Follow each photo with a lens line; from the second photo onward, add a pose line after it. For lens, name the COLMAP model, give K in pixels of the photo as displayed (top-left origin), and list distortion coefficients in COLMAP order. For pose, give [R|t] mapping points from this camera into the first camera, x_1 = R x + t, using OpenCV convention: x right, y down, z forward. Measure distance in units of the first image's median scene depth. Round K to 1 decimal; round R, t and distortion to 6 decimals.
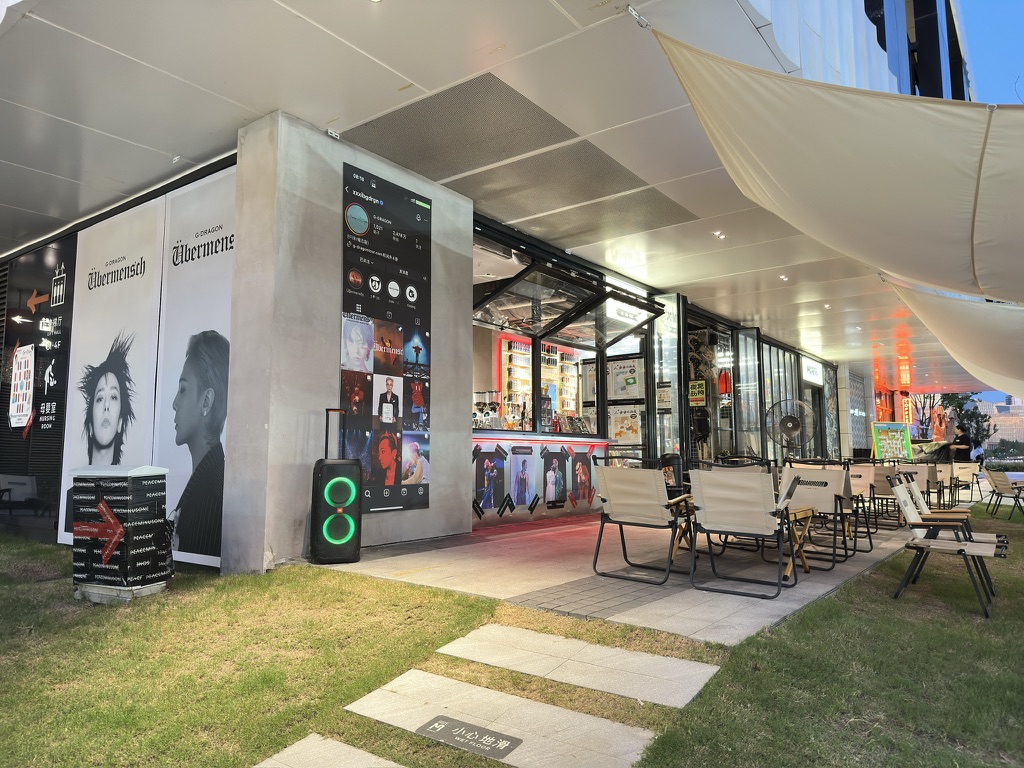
lens RADIAL K [[714.0, 0, 512.0], [0, 714.0, 384.0], [0, 0, 1]] dist [0.003041, -0.051418]
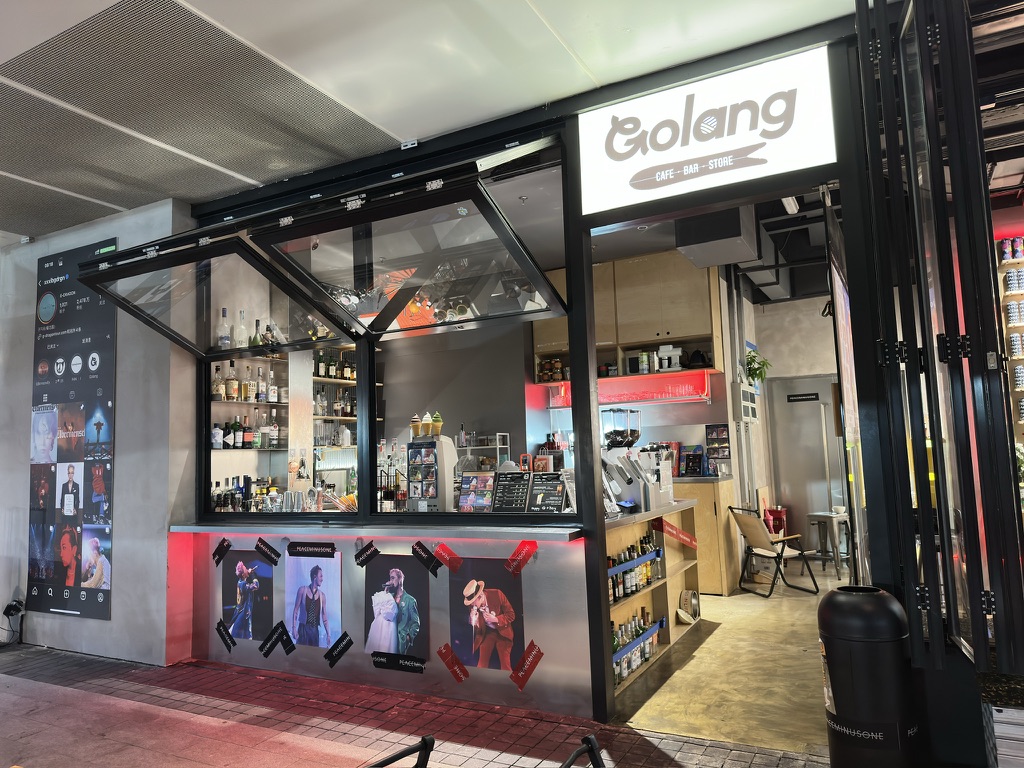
lens RADIAL K [[714.0, 0, 512.0], [0, 714.0, 384.0], [0, 0, 1]] dist [0.003041, -0.051418]
pose [[0.157953, -0.111587, -0.981122, 0.779527], [0.134518, 0.986763, -0.090572, 0.044768], [0.978241, -0.117673, 0.170872, 1.359981]]
